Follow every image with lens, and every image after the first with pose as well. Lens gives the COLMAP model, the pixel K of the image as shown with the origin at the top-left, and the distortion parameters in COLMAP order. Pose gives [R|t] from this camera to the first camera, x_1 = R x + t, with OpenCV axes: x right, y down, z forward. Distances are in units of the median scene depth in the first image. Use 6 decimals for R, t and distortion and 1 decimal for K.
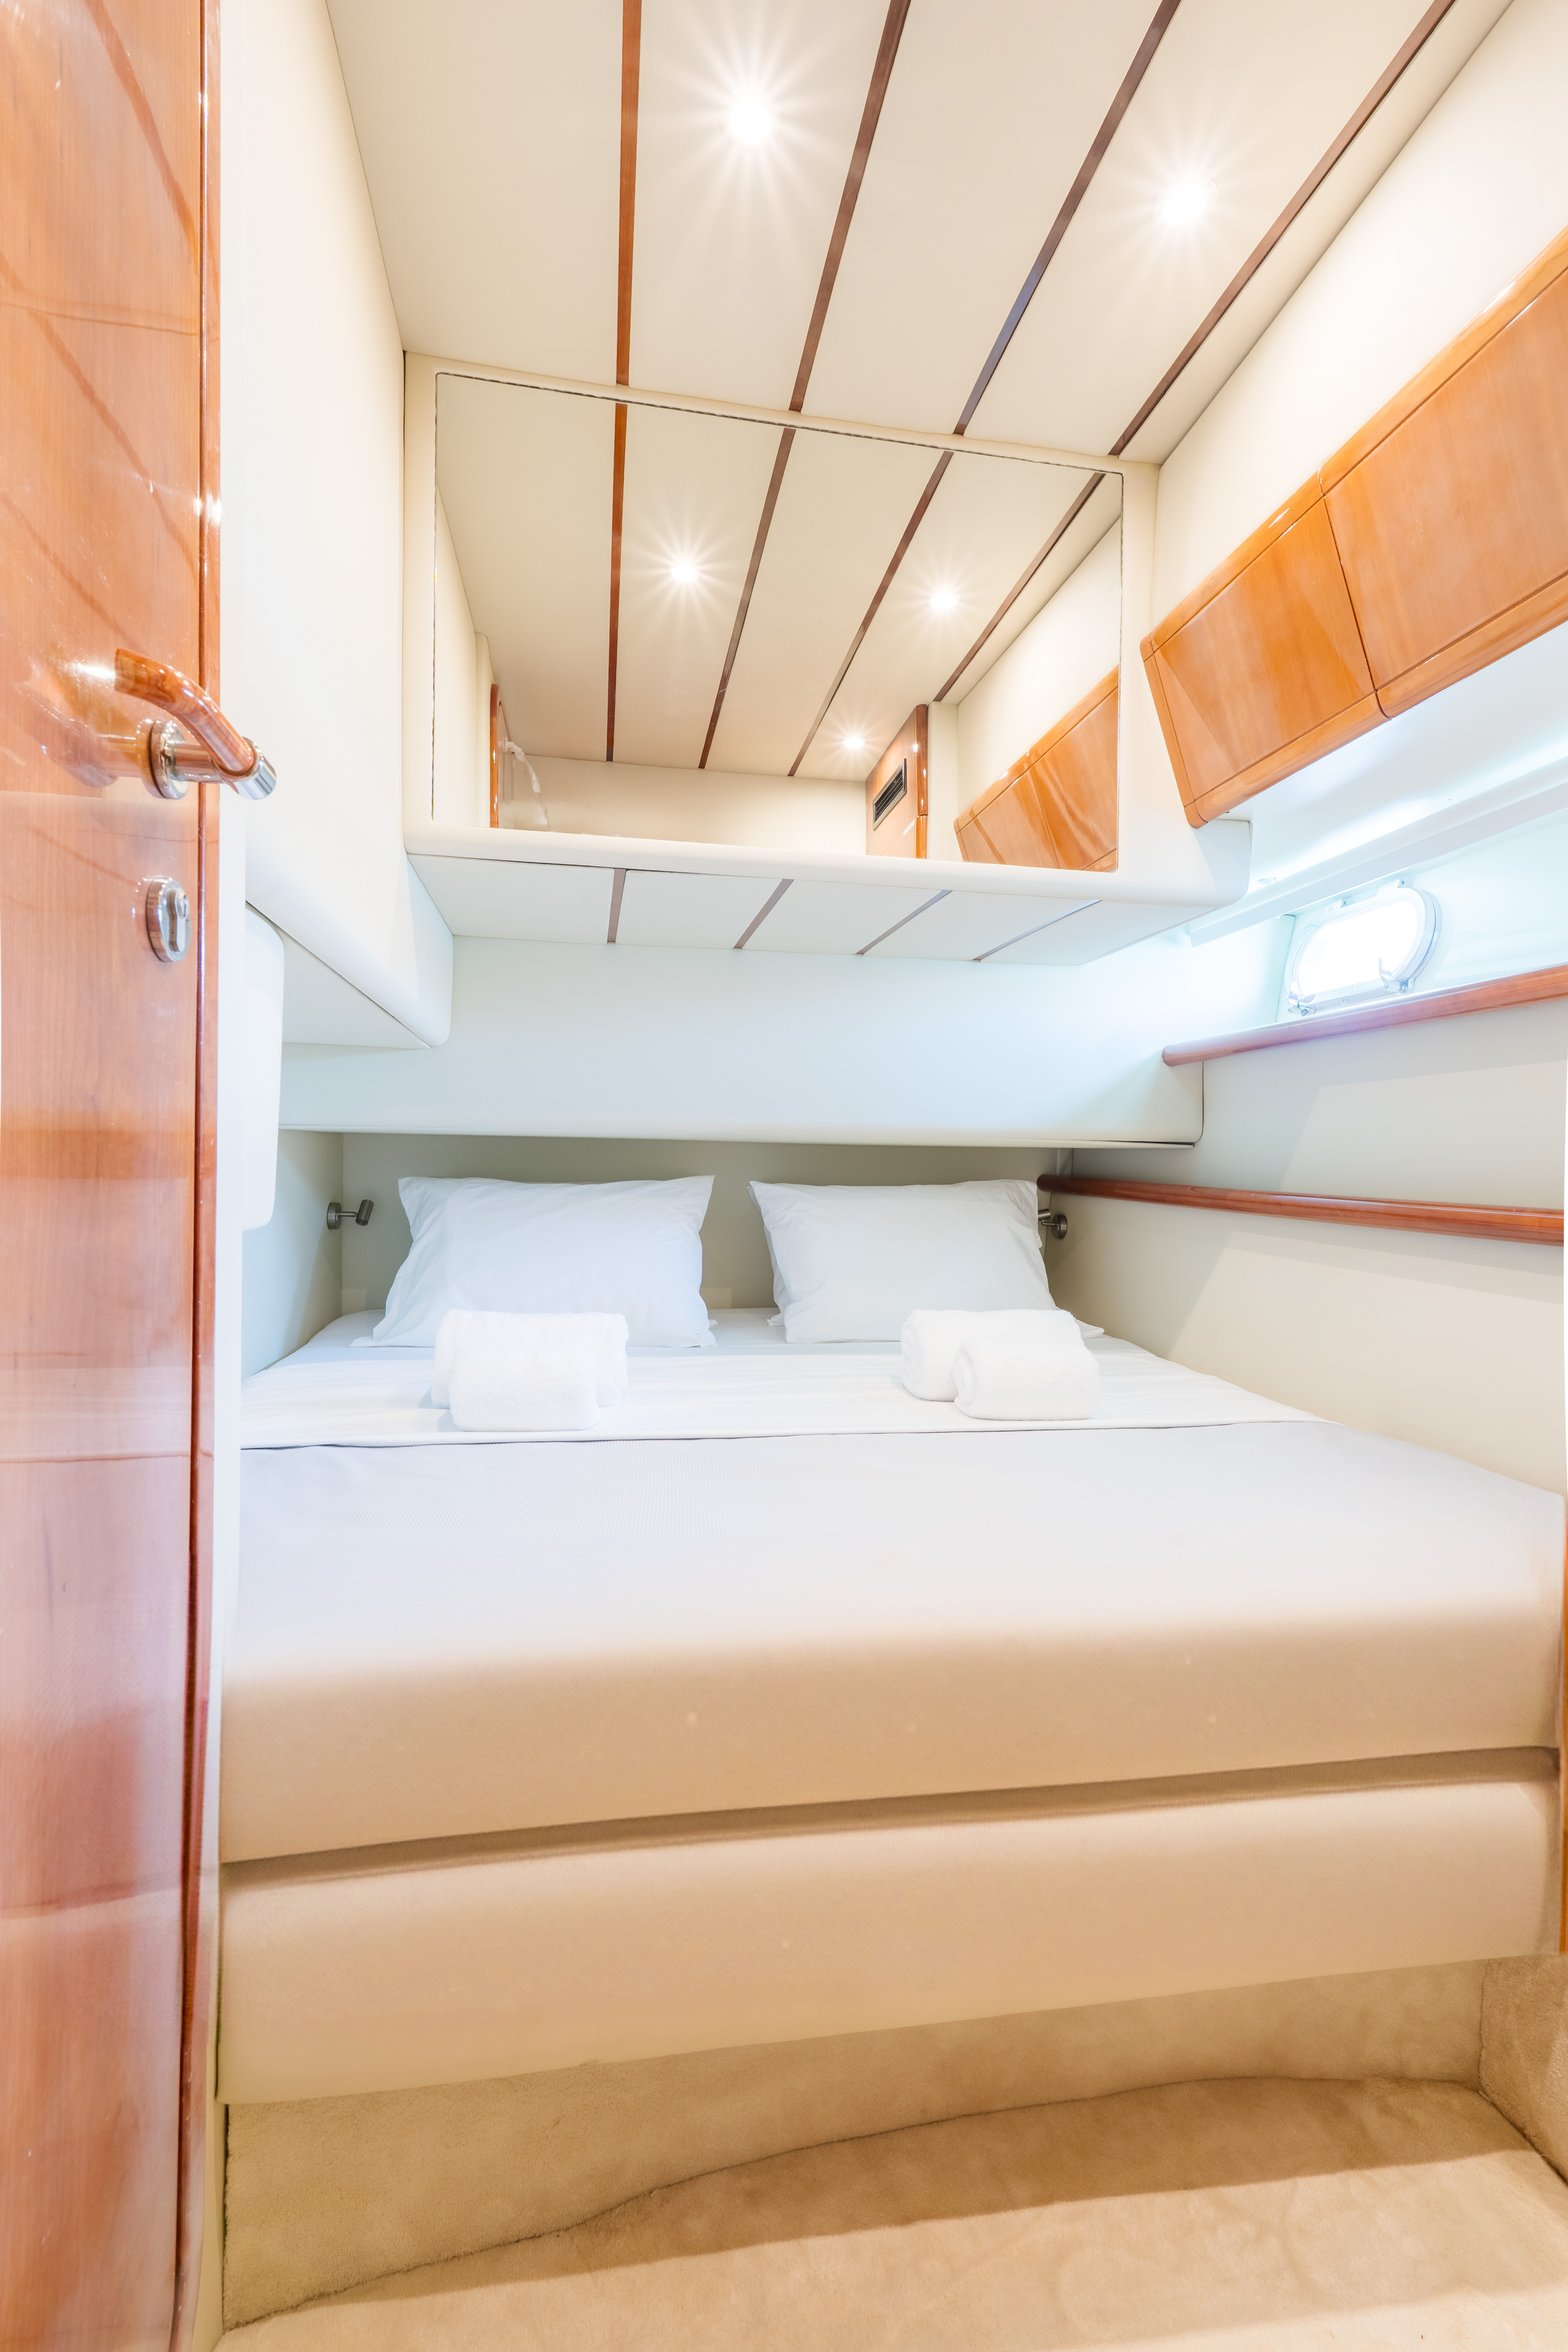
lens RADIAL K [[1081.0, 0, 784.0], [0, 1081.0, 1176.0], [0, 0, 1]] dist [0.010538, 0.000341]
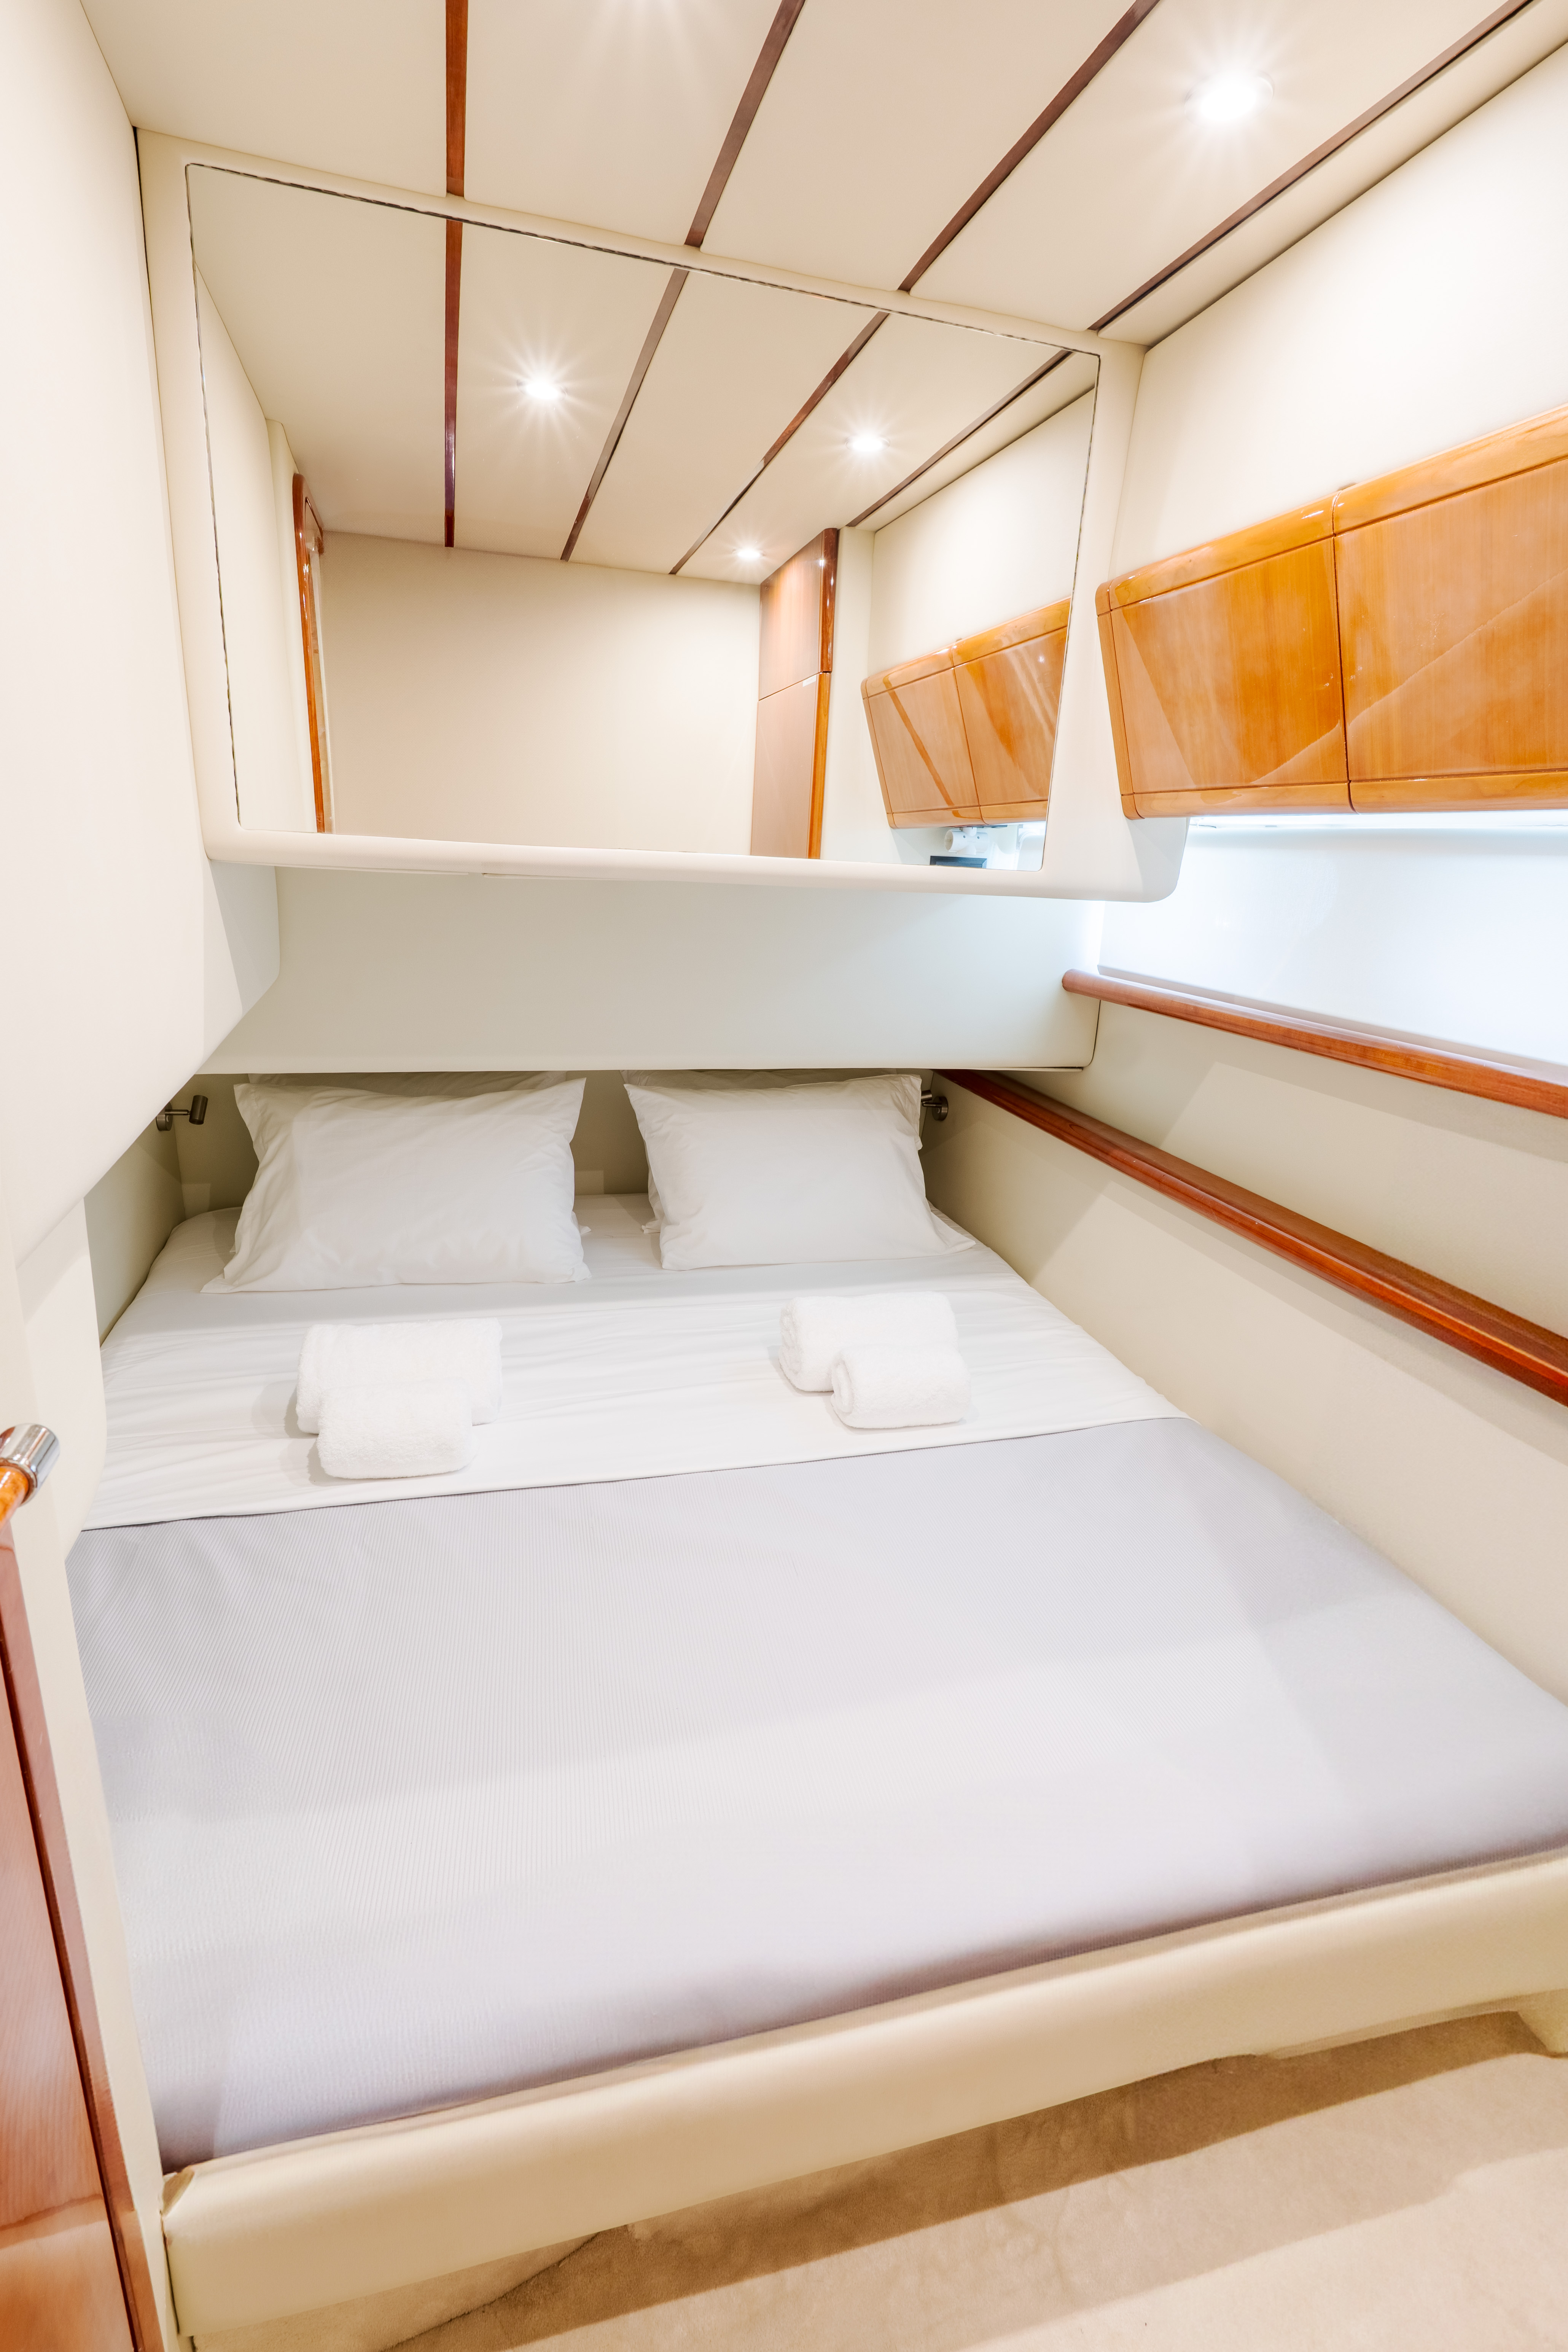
lens RADIAL K [[1094.7, 0, 770.6], [0, 1094.7, 1182.5], [0, 0, 1]] dist [-0.000107, -0.000775]
pose [[0.993817, 0.006497, 0.110844, -0.014900], [-0.038747, 0.955822, 0.291380, -0.289084], [-0.104054, -0.293873, 0.950164, 0.082463]]
